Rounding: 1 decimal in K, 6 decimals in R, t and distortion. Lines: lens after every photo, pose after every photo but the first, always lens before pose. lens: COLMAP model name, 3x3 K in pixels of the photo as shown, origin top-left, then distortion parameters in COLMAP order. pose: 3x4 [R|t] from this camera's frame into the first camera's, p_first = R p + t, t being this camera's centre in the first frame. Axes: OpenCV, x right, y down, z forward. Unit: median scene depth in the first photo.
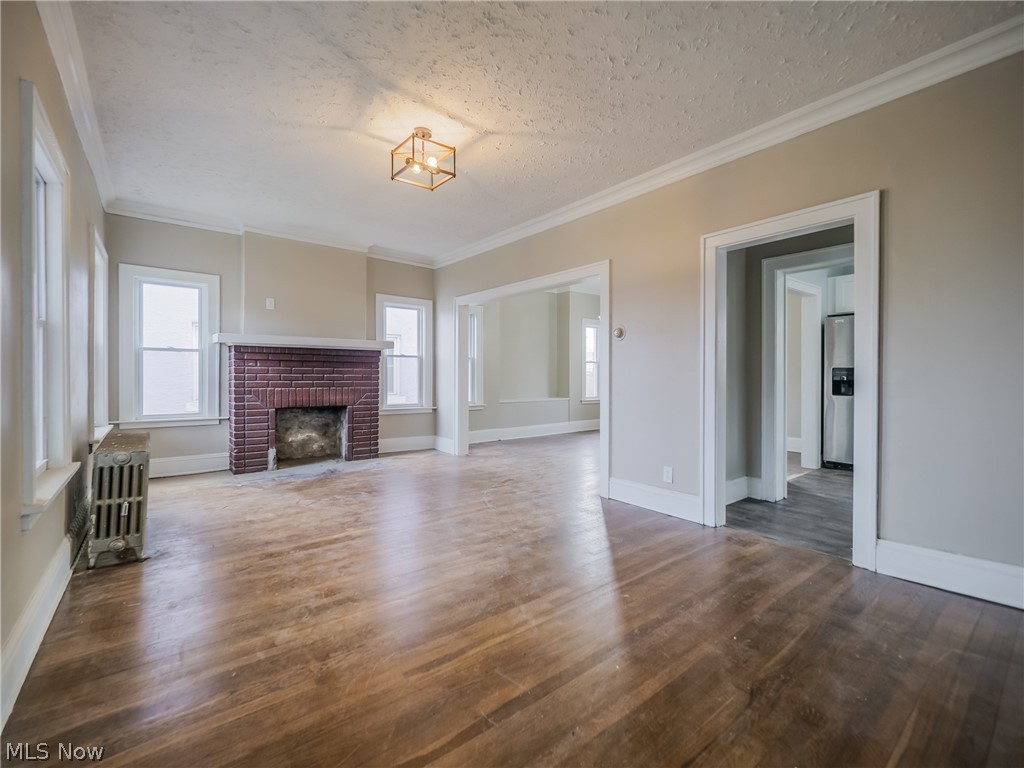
lens RADIAL K [[450.1, 0, 517.0], [0, 450.1, 376.8], [0, 0, 1]] dist [0.003687, -0.000815]
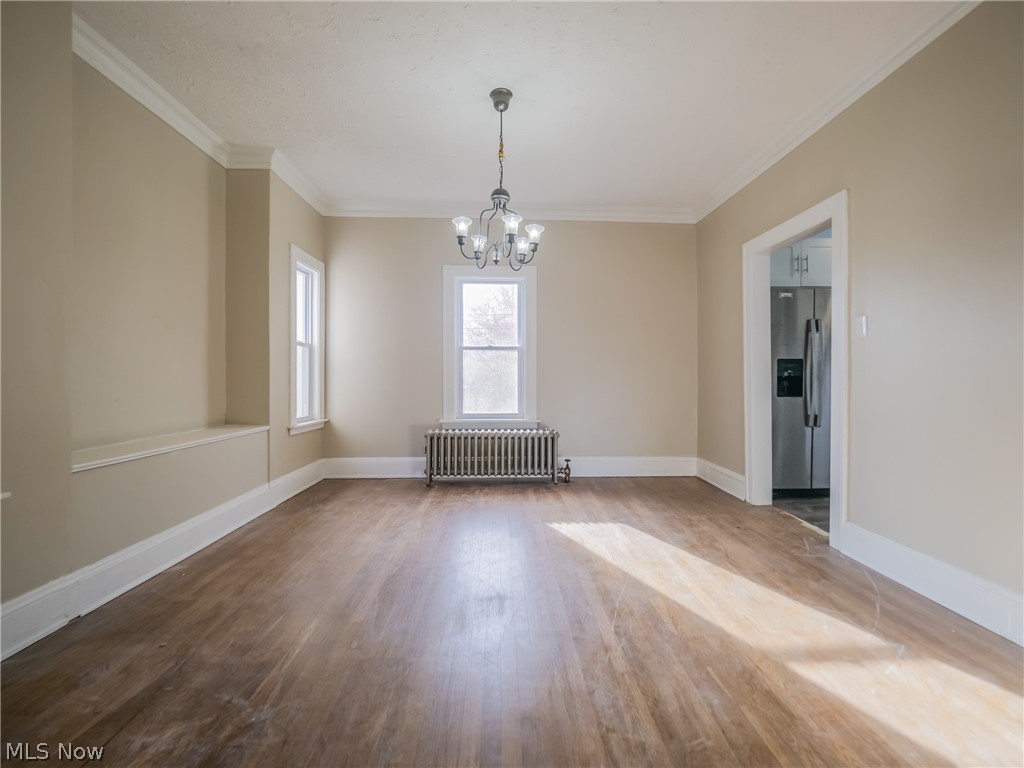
lens RADIAL K [[450.1, 0, 517.0], [0, 450.1, 376.8], [0, 0, 1]] dist [0.003687, -0.000815]
pose [[0.599654, 0.002237, 0.800256, -0.138520], [0.007072, 0.999942, -0.008094, 0.012734], [-0.800228, 0.010513, 0.599603, 0.958257]]
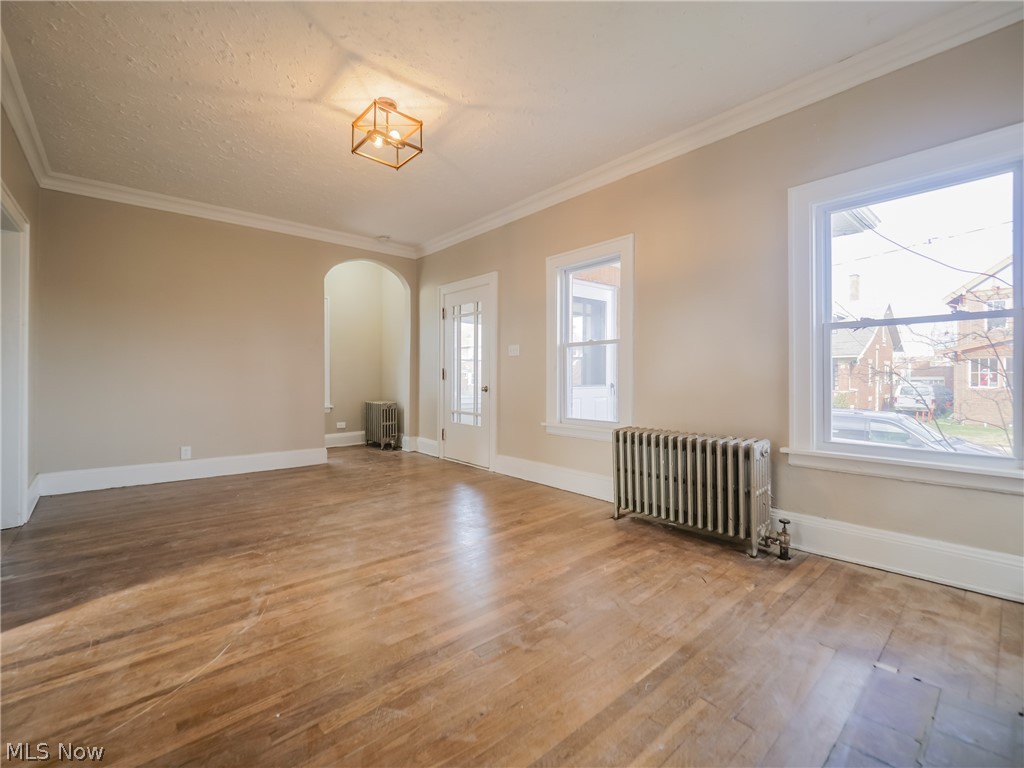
lens RADIAL K [[453.2, 0, 514.0], [0, 453.2, 374.4], [0, 0, 1]] dist [0.001068, 0.000001]
pose [[-0.999221, -0.004817, -0.039179, -0.269866], [-0.004778, 0.999988, -0.001093, 0.006491], [0.039183, -0.000905, -0.999232, 1.207402]]
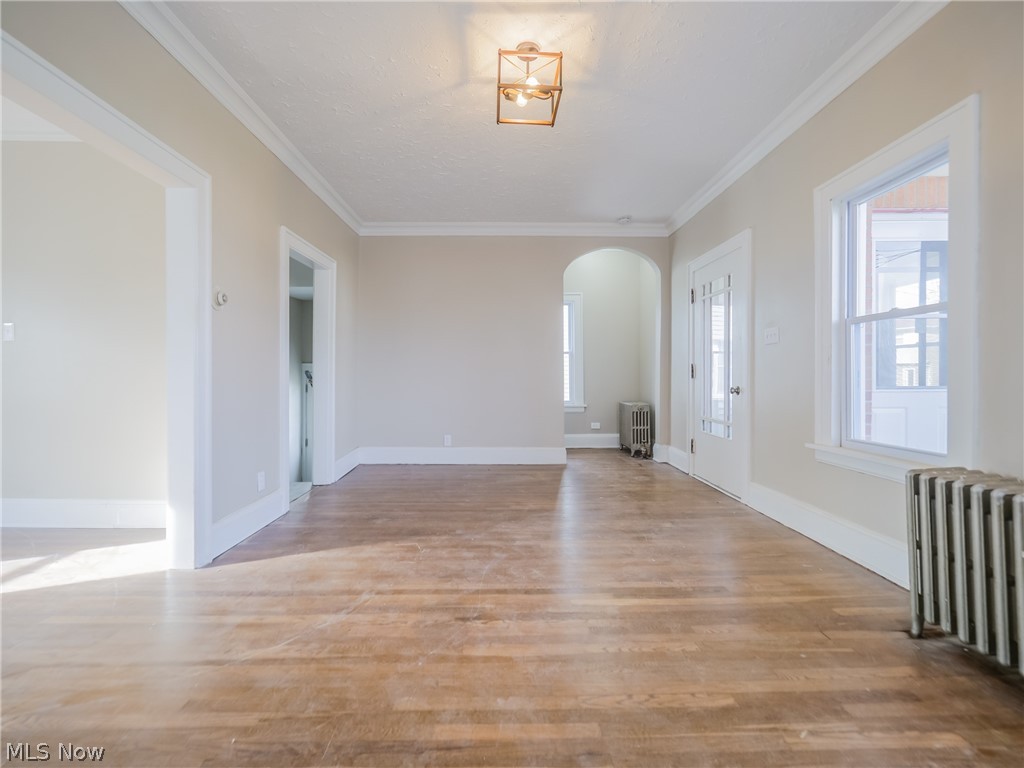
lens RADIAL K [[463.3, 0, 505.7], [0, 463.3, 375.0], [0, 0, 1]] dist [-0.002366, 0.000462]
pose [[-0.787295, -0.001296, 0.616575, -0.418837], [0.000523, 0.999996, 0.002770, 0.010154], [-0.616576, 0.002503, -0.787291, 1.030627]]
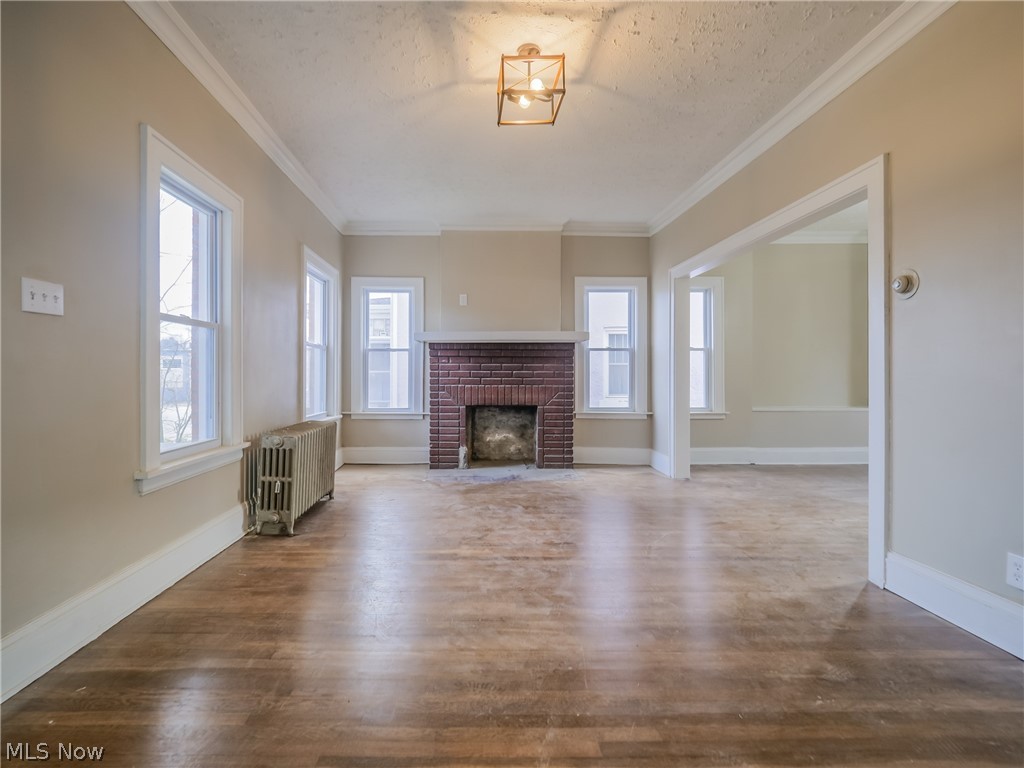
lens RADIAL K [[496.7, 0, 476.5], [0, 496.7, 377.5], [0, 0, 1]] dist [0.002248, -0.001148]
pose [[0.783724, 0.000189, -0.621110, 0.155745], [-0.000941, 0.999999, -0.000883, 0.009690], [0.621109, 0.001277, 0.783723, 0.173190]]
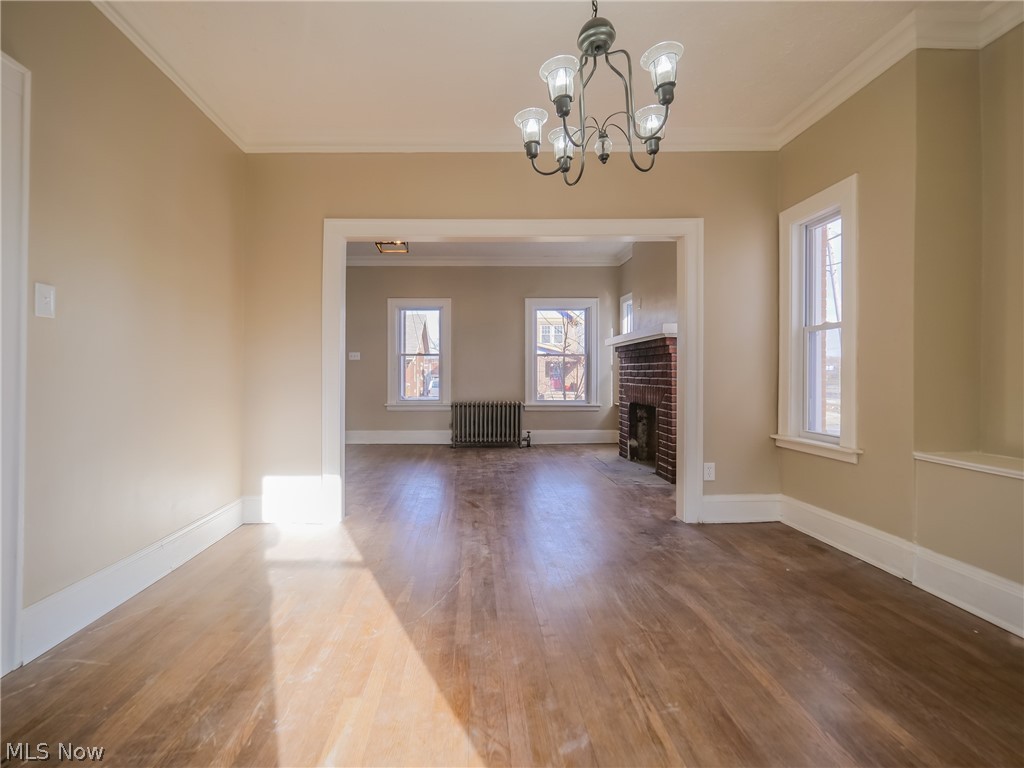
lens RADIAL K [[476.9, 0, 464.5], [0, 476.9, 377.1], [0, 0, 1]] dist [-0.003334, -0.000653]
pose [[-0.639978, 0.000238, -0.768393, 0.593237], [-0.007032, 0.999956, 0.006167, 0.005876], [0.768361, 0.009351, -0.639949, 1.444172]]
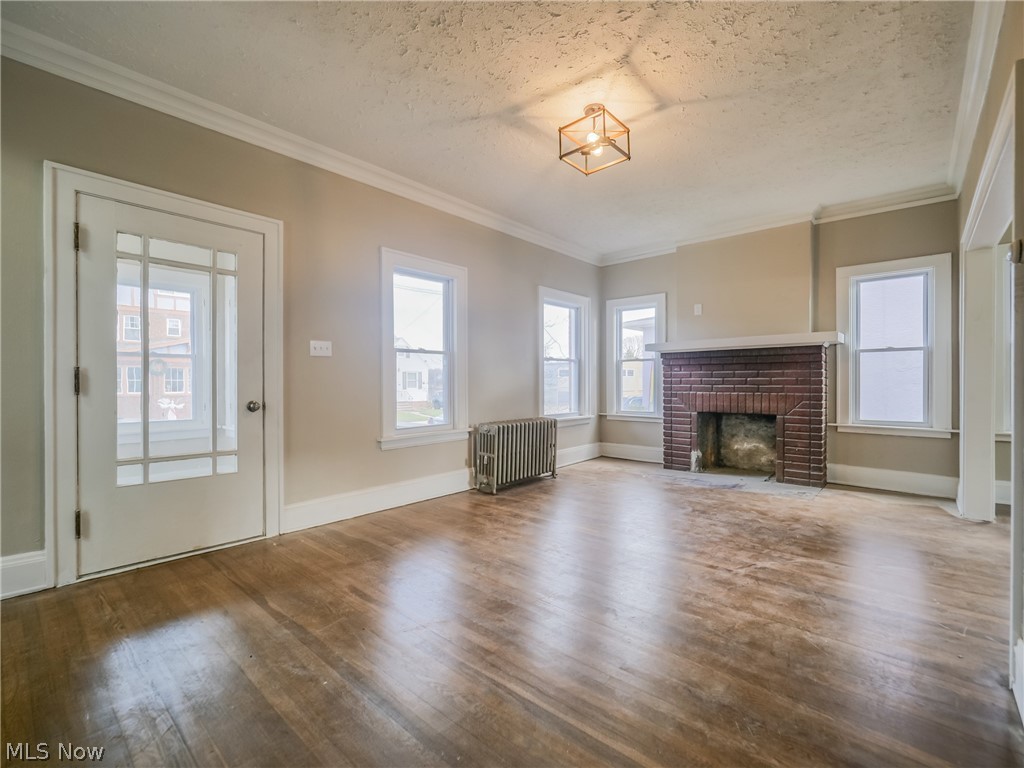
lens RADIAL K [[459.5, 0, 512.0], [0, 459.5, 384.0], [0, 0, 1]] dist [0.003242, -0.000329]
pose [[0.167027, -0.002122, -0.985950, 0.425784], [0.000197, 0.999998, -0.002119, 0.009356], [0.985952, 0.000159, 0.167027, 0.424856]]
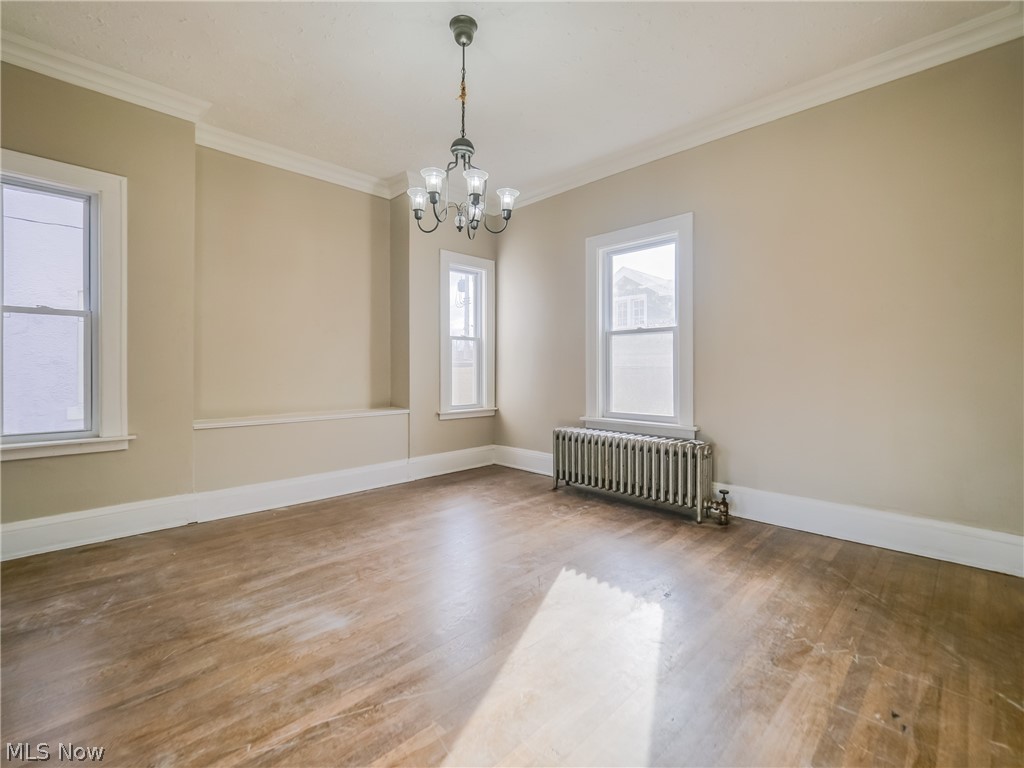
lens RADIAL K [[457.0, 0, 516.0], [0, 457.0, 368.6], [0, 0, 1]] dist [-0.004418, -0.000505]
pose [[0.994131, -0.000547, 0.108185, 0.299507], [0.001633, 0.999949, -0.009950, 0.014164], [-0.108174, 0.010068, 0.994081, 0.840580]]
